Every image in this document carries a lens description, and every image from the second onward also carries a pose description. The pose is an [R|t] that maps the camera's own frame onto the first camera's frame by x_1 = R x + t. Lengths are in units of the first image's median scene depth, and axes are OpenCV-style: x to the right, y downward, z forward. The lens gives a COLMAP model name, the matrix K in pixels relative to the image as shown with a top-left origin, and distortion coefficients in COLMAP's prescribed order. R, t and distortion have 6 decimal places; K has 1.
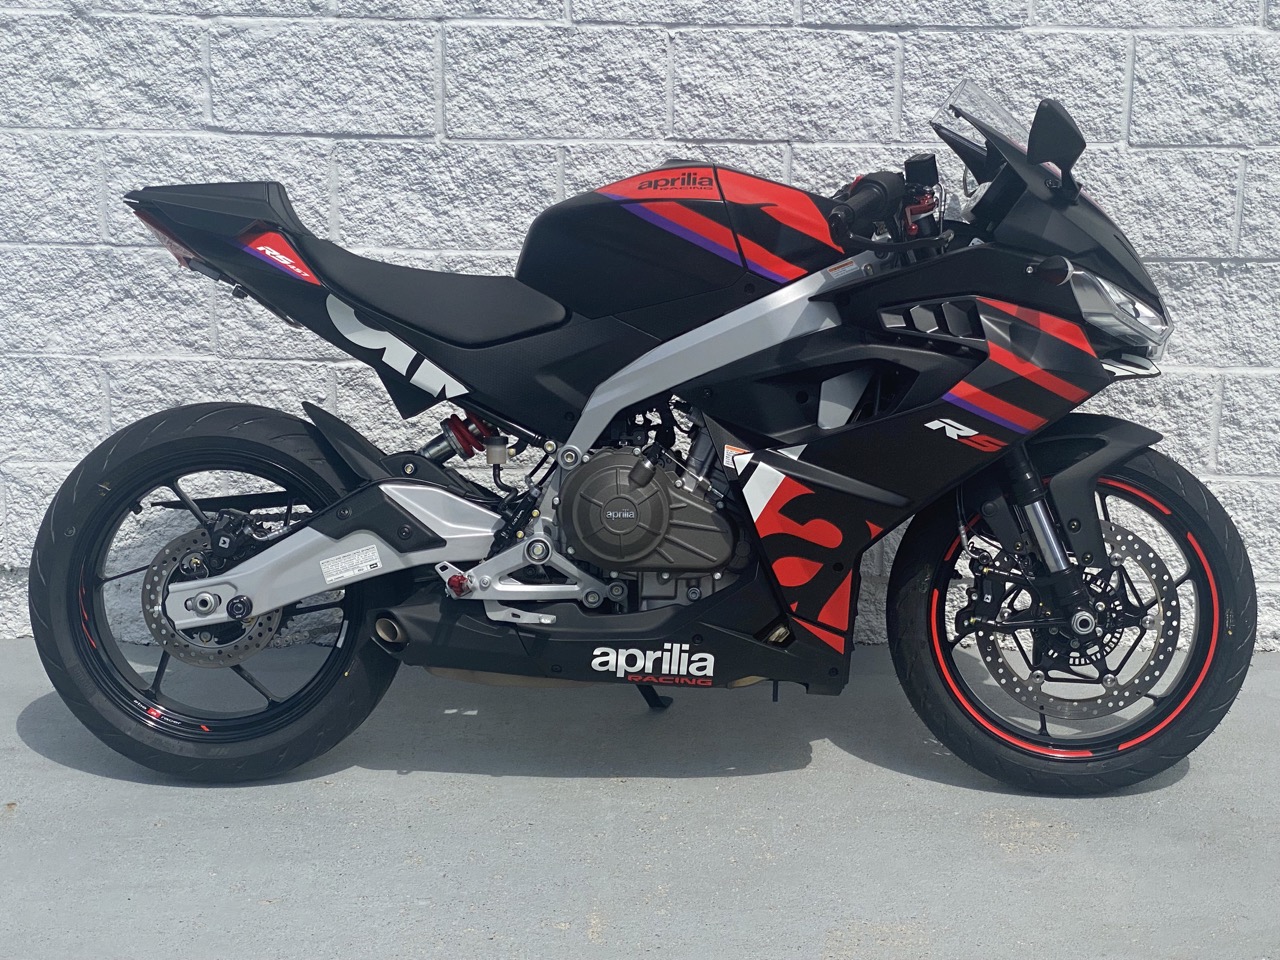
lens RADIAL K [[2245.3, 0, 643.2], [0, 2245.3, 466.9], [0, 0, 1]] dist [0.153851, 0.000000]
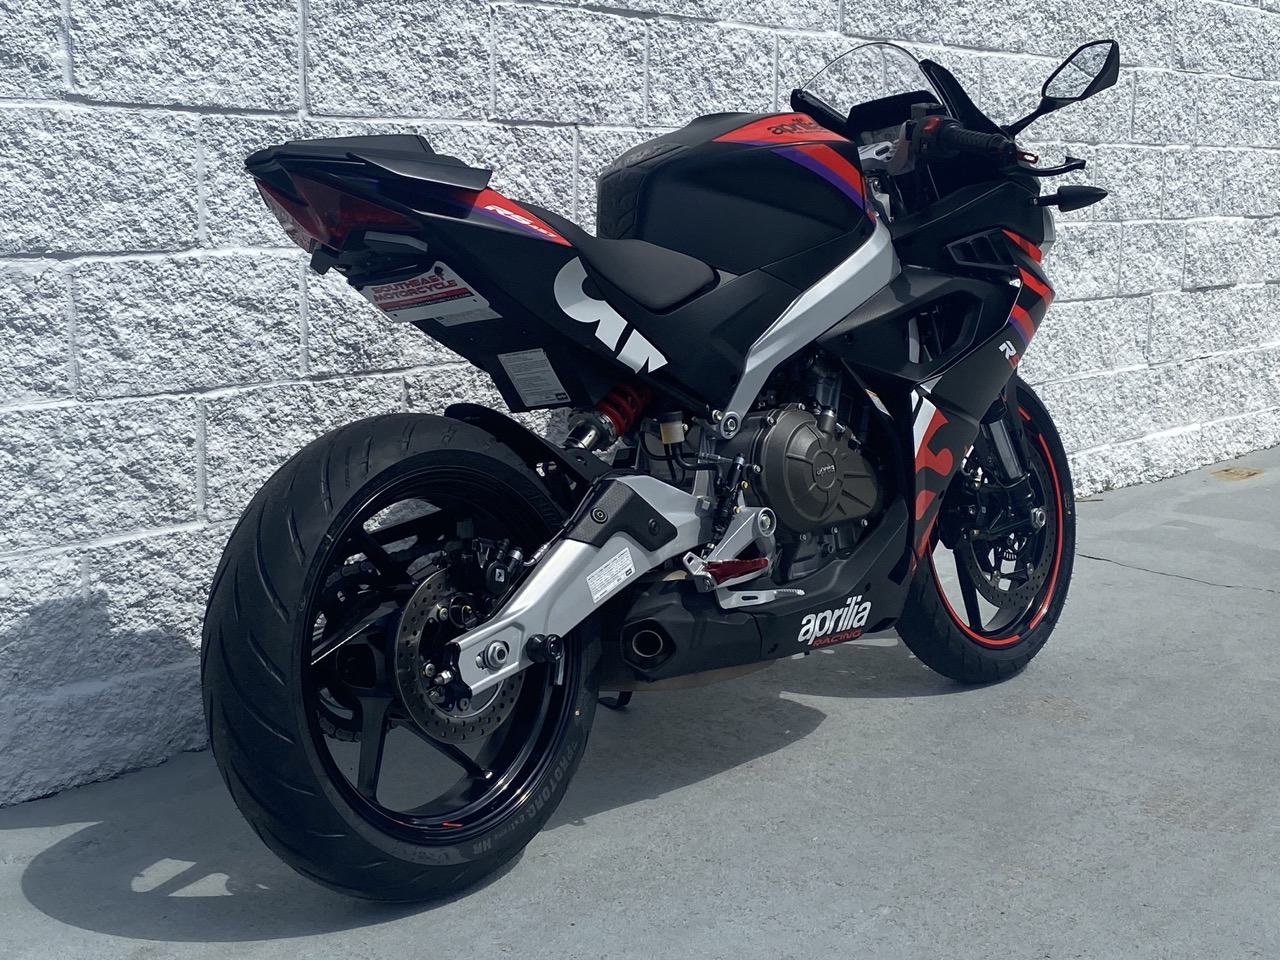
lens RADIAL K [[1898.2, 0, 648.2], [0, 1898.2, 452.0], [0, 0, 1]] dist [0.129217, 0.000000]
pose [[0.645340, -0.120874, 0.754271, -0.567696], [0.166856, 0.985864, 0.015228, -0.009546], [-0.745449, 0.116028, 0.656386, 0.444264]]
